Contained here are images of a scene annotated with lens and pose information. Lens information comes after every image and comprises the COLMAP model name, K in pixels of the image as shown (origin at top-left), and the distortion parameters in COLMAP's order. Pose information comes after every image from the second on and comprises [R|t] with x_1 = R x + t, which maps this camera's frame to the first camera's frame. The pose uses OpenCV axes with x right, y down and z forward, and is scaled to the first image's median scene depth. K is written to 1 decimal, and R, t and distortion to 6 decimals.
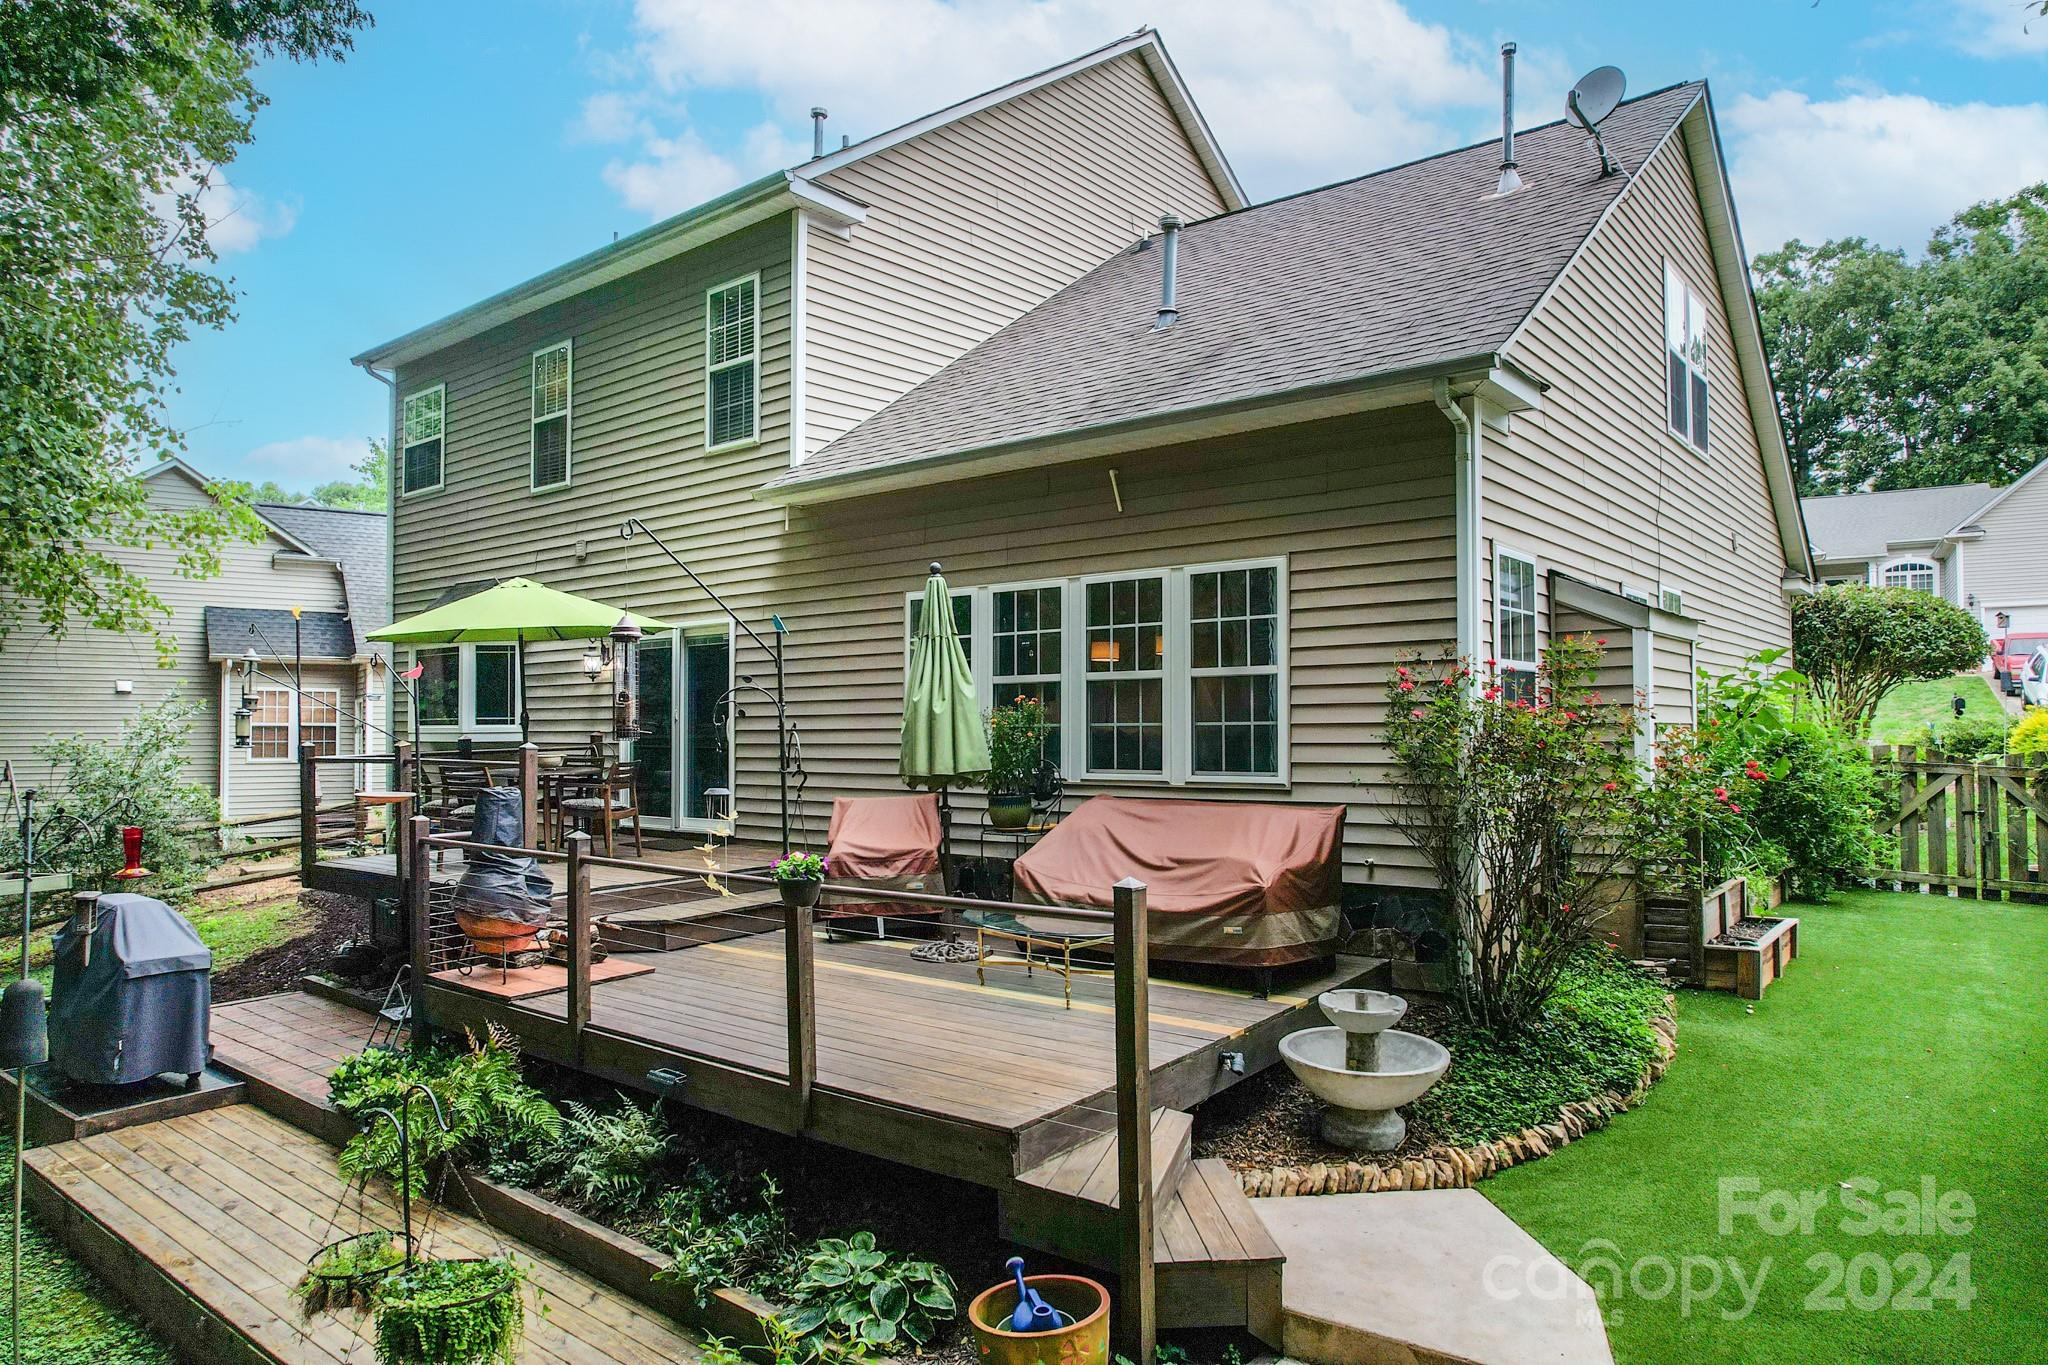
lens RADIAL K [[1286.7, 0, 979.1], [0, 1286.7, 684.4], [0, 0, 1]] dist [0.001428, 0.000239]
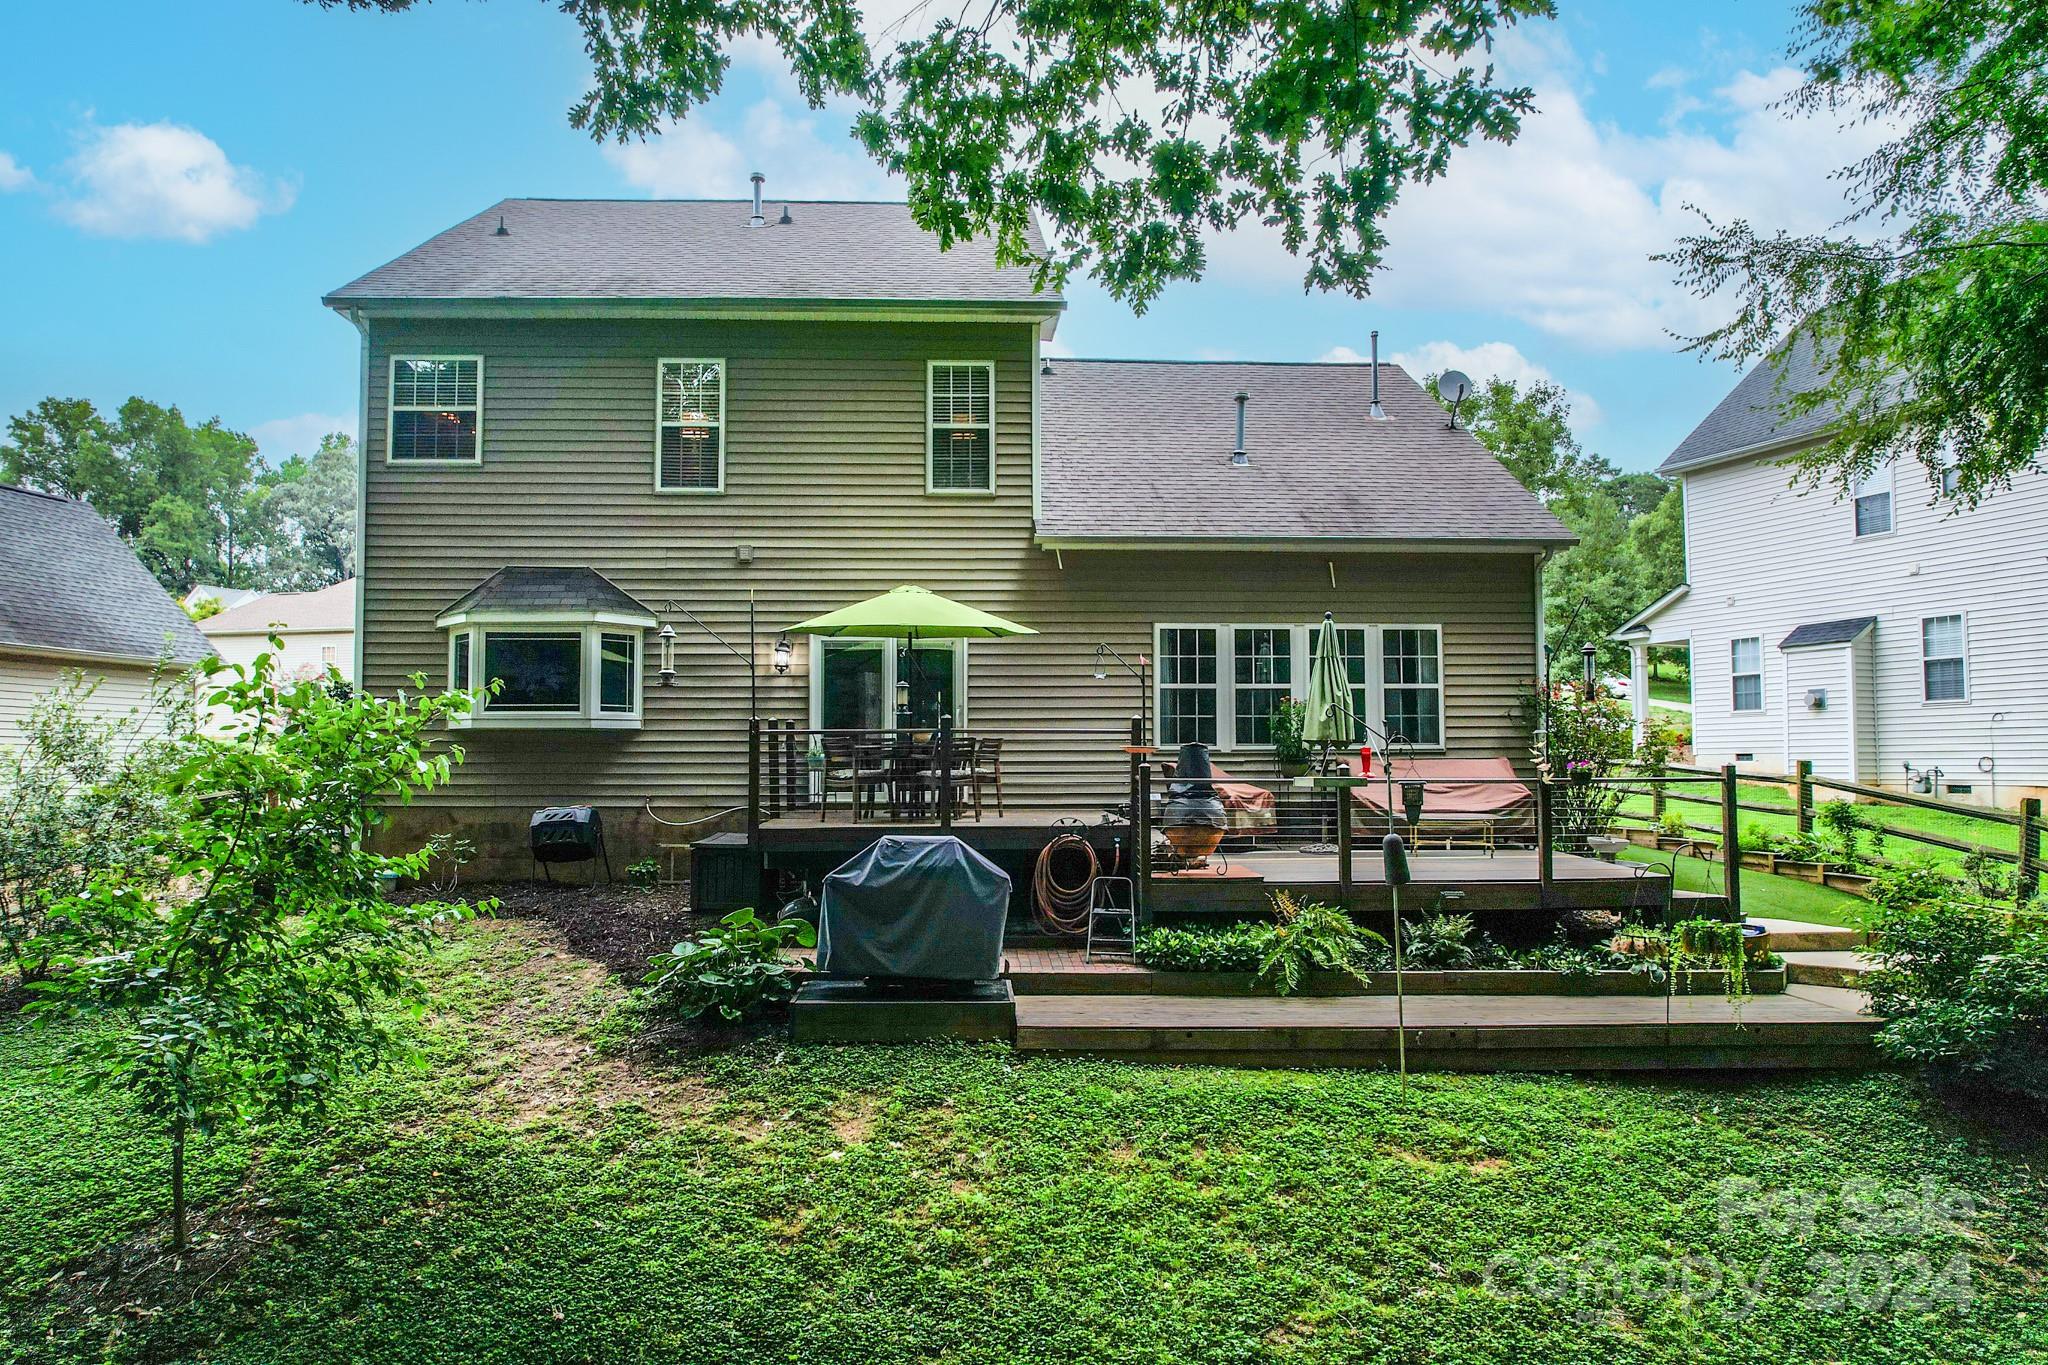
lens RADIAL K [[1286.7, 0, 979.1], [0, 1286.7, 684.4], [0, 0, 1]] dist [0.001428, 0.000239]
pose [[0.740775, 0.030729, 0.671050, -1.038749], [-0.026223, 0.999515, -0.016822, 0.023473], [-0.671241, -0.005136, 0.741221, 0.057405]]
